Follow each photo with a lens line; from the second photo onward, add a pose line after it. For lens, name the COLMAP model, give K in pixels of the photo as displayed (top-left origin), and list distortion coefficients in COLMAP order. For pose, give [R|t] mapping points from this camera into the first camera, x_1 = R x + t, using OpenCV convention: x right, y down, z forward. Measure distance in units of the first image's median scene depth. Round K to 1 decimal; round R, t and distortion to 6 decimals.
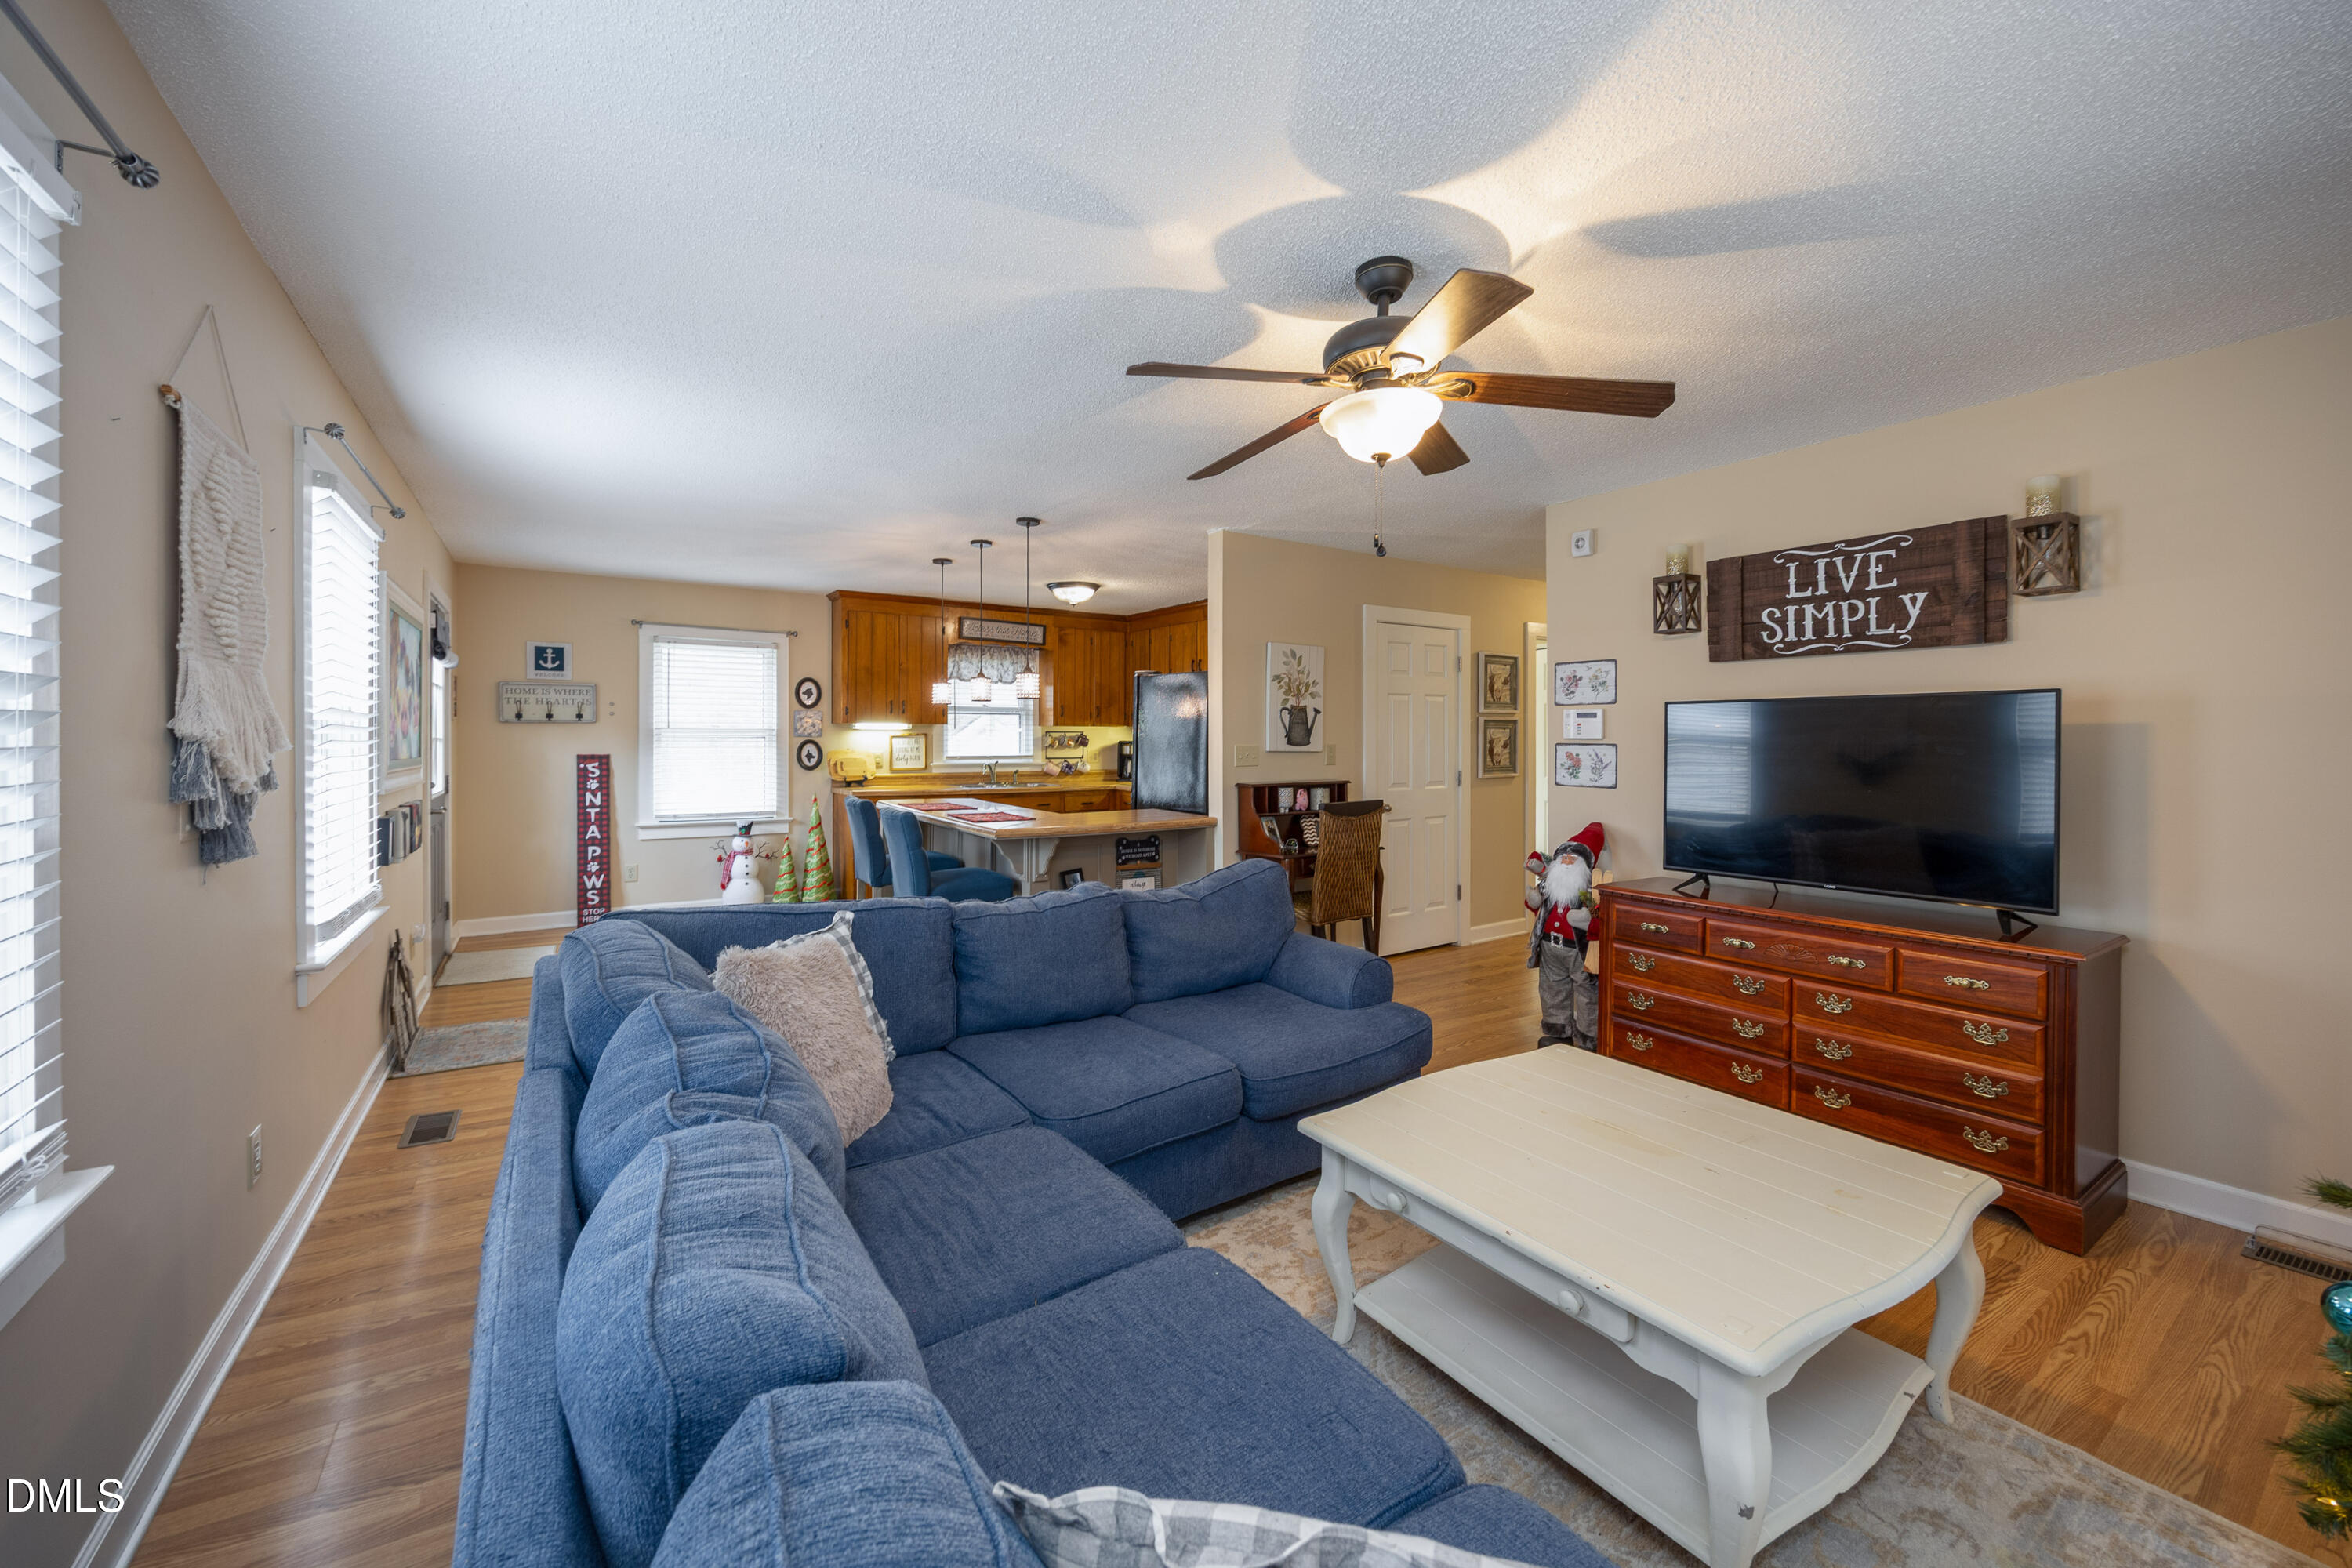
lens RADIAL K [[914.2, 0, 1208.8], [0, 914.2, 744.5], [0, 0, 1]] dist [-0.003435, 0.000049]
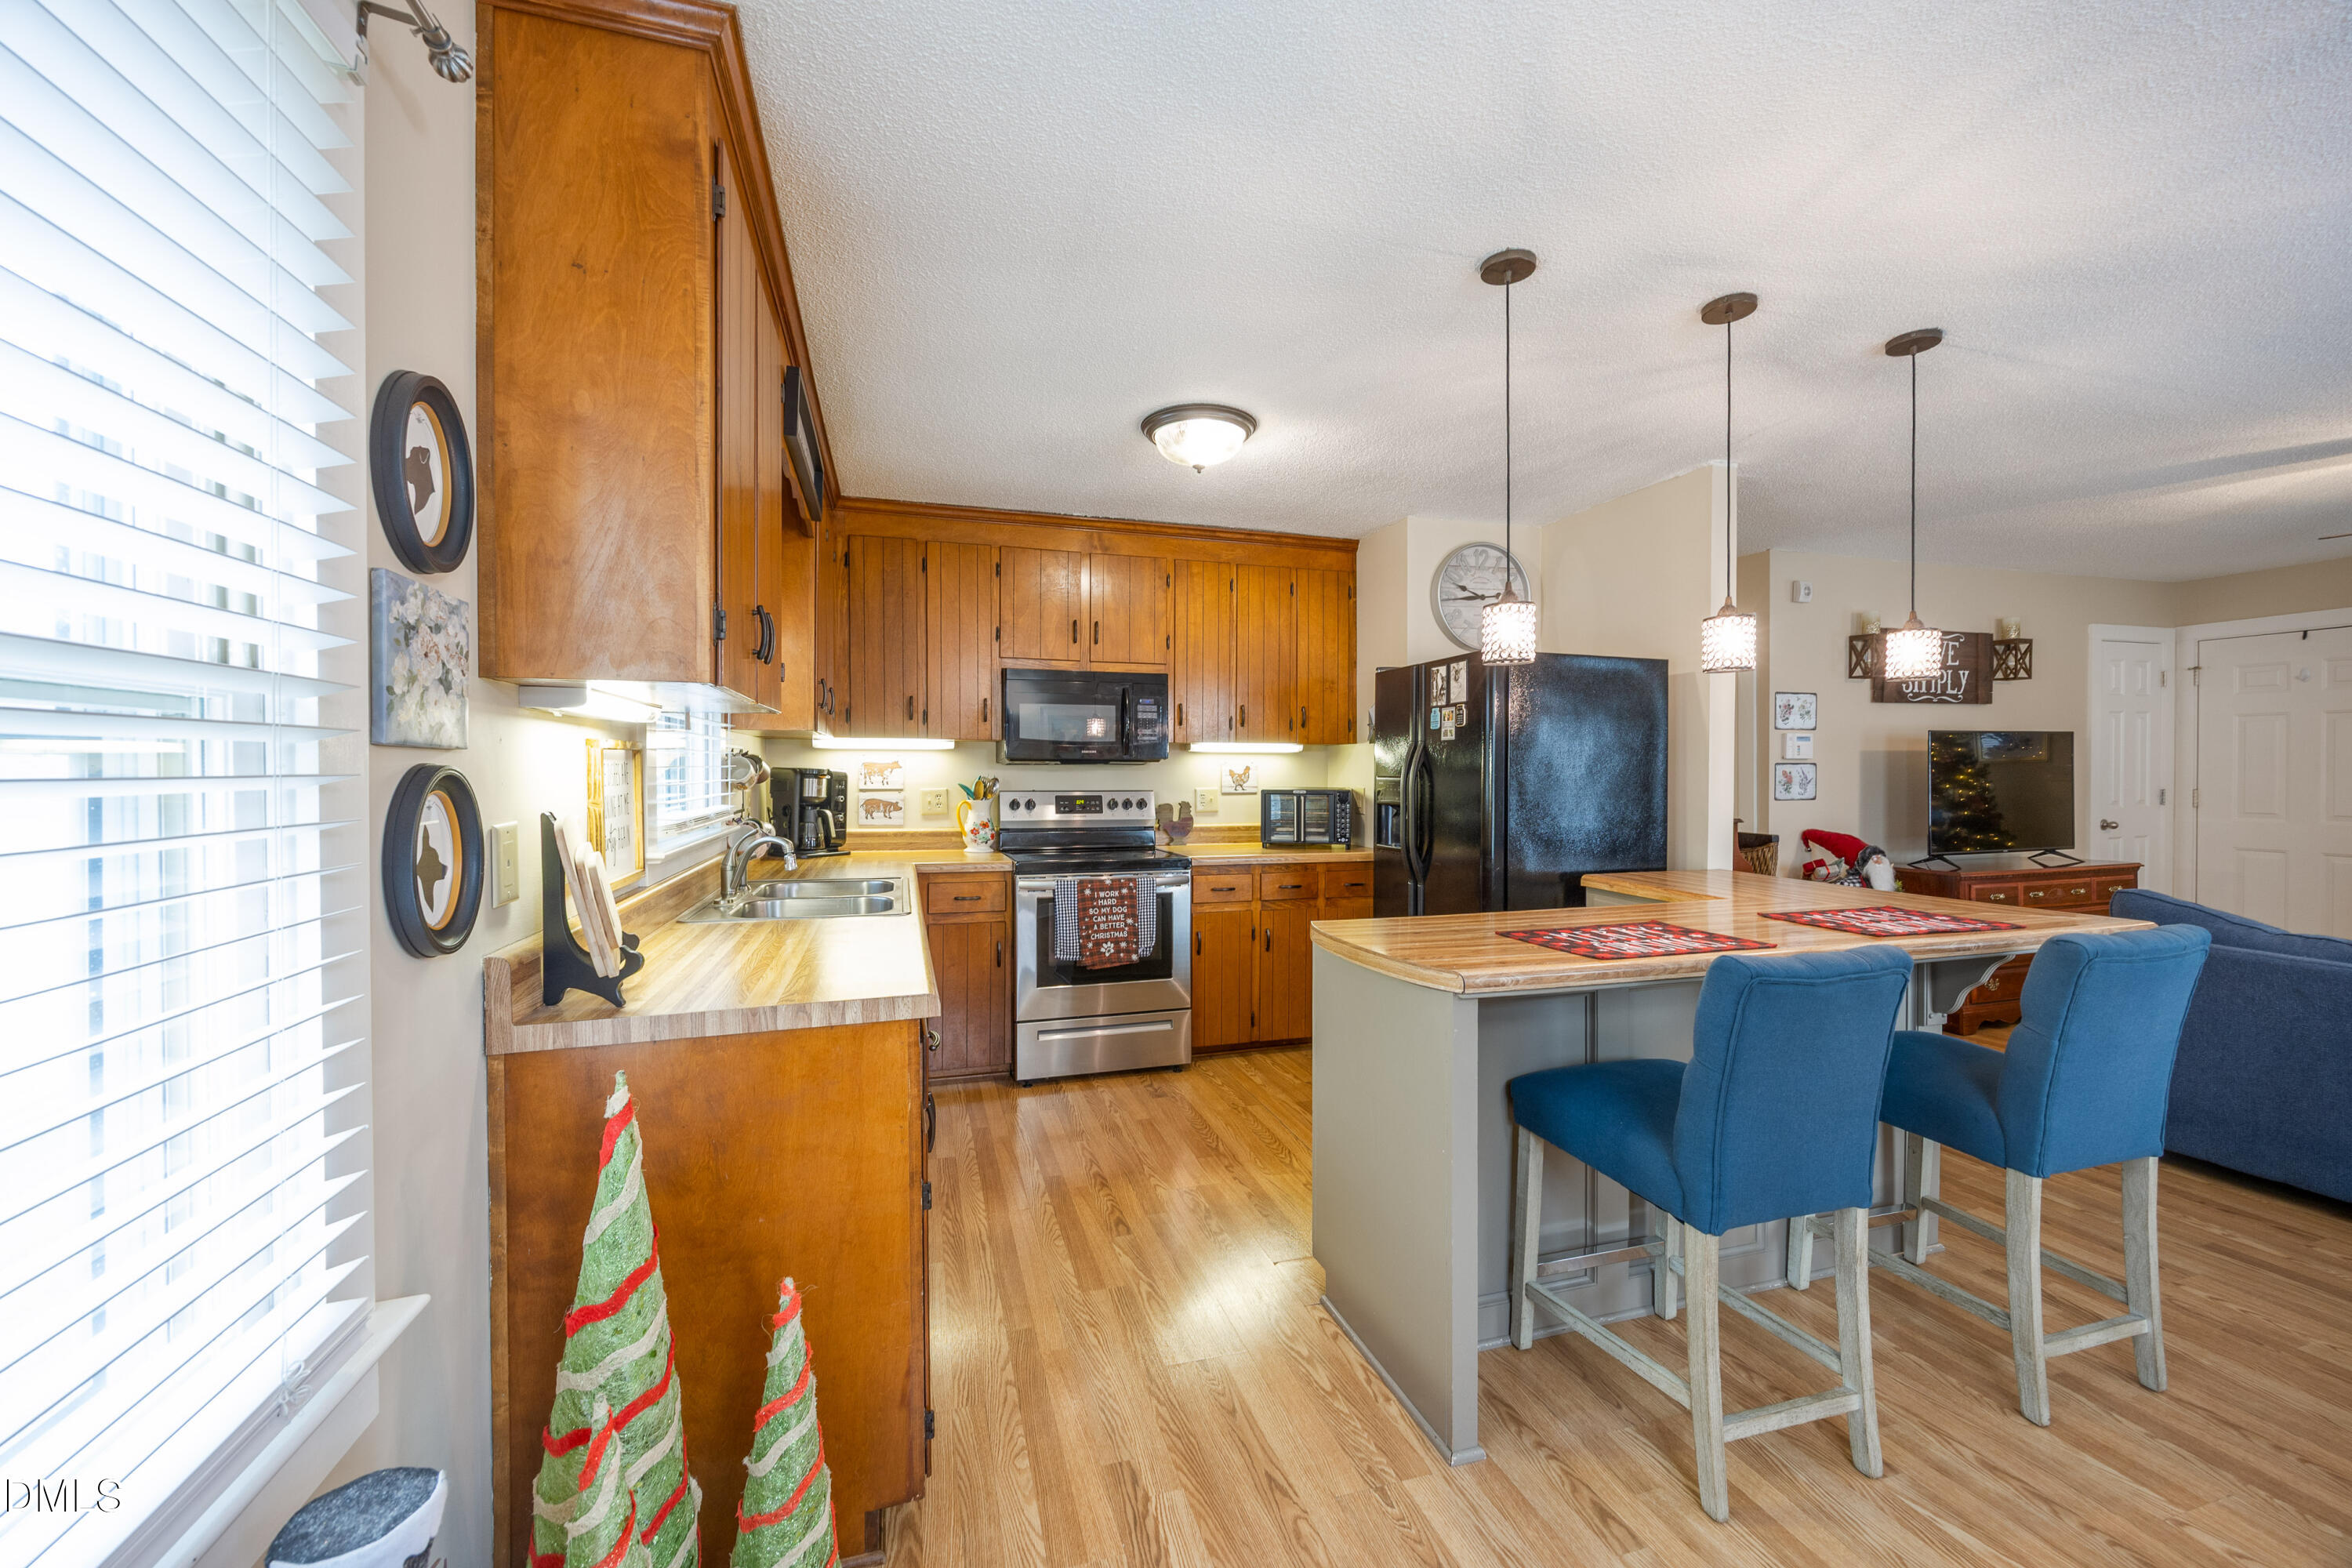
lens RADIAL K [[914.2, 0, 1171.7], [0, 914.2, 778.7], [0, 0, 1]] dist [-0.003435, 0.000049]
pose [[0.314172, -0.010111, 0.949312, -0.973710], [0.013442, 0.999890, 0.006201, 0.001209], [-0.949271, 0.010813, 0.314274, 1.428606]]
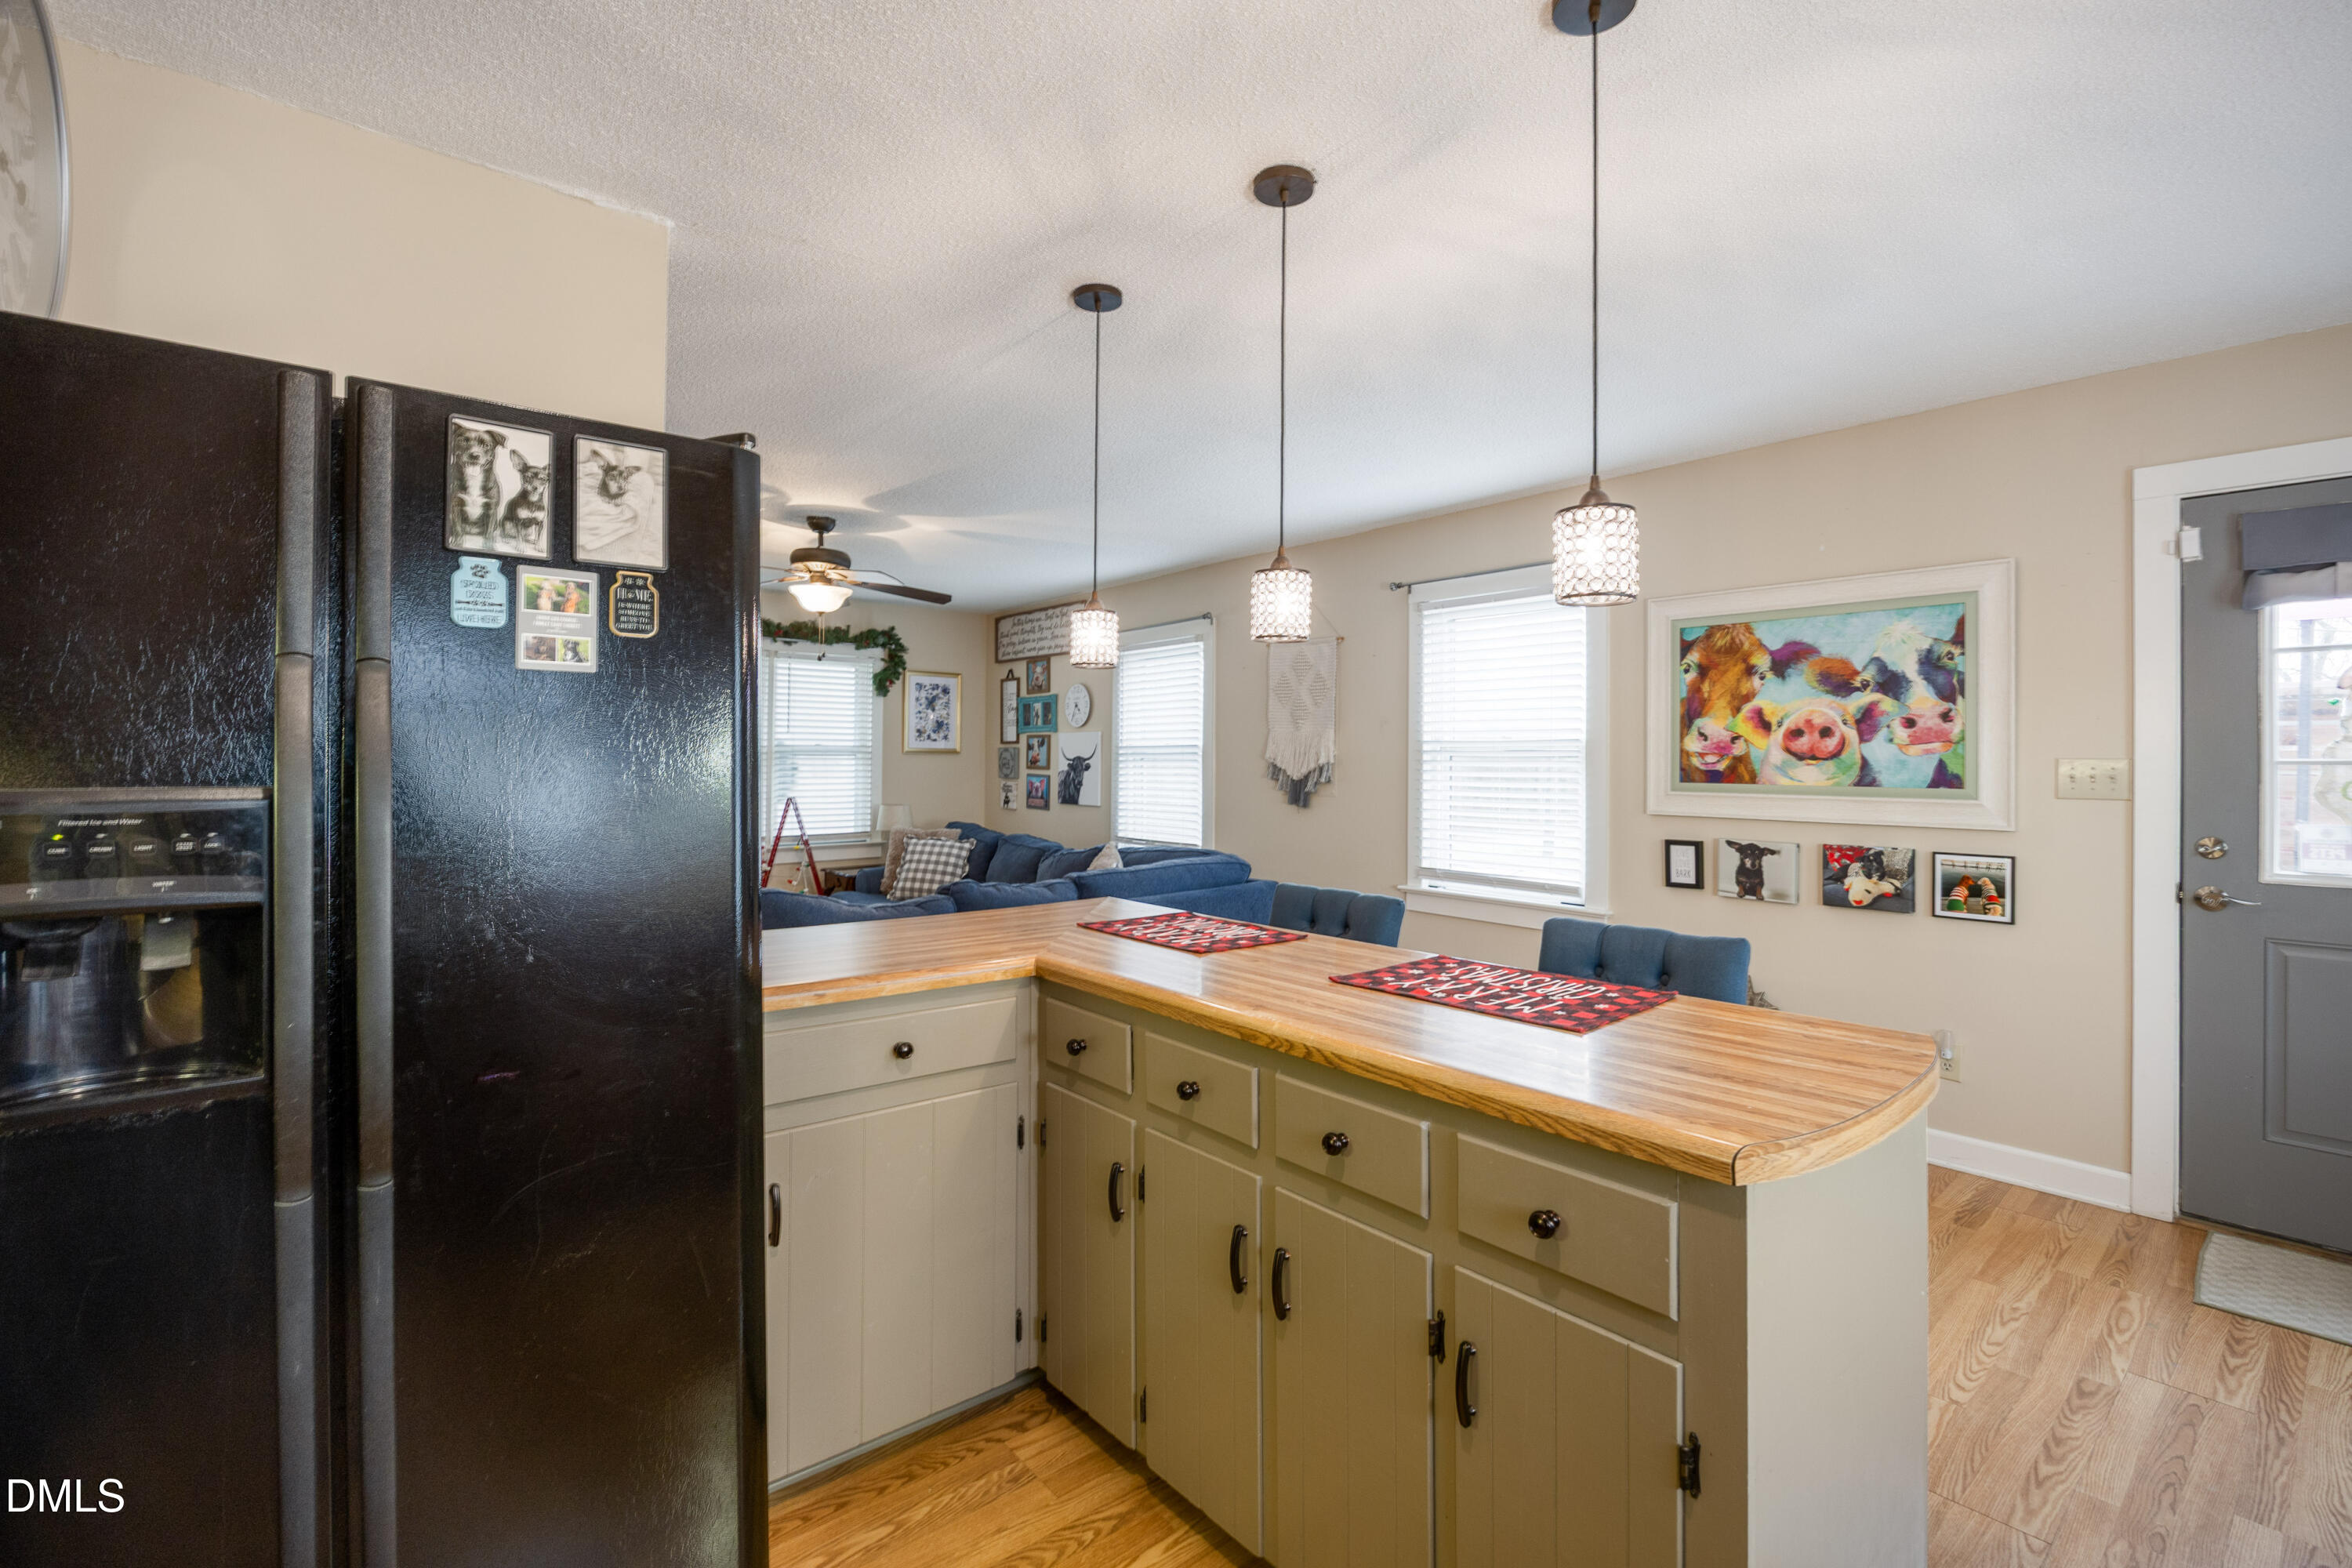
lens RADIAL K [[1060.3, 0, 1230.7], [0, 1060.3, 762.2], [0, 0, 1]] dist [-0.021253, 0.002442]
pose [[-0.995240, -0.011704, -0.096747, -0.254274], [-0.012052, 0.999923, 0.003005, -0.002141], [0.096705, 0.004157, -0.995304, 1.783358]]
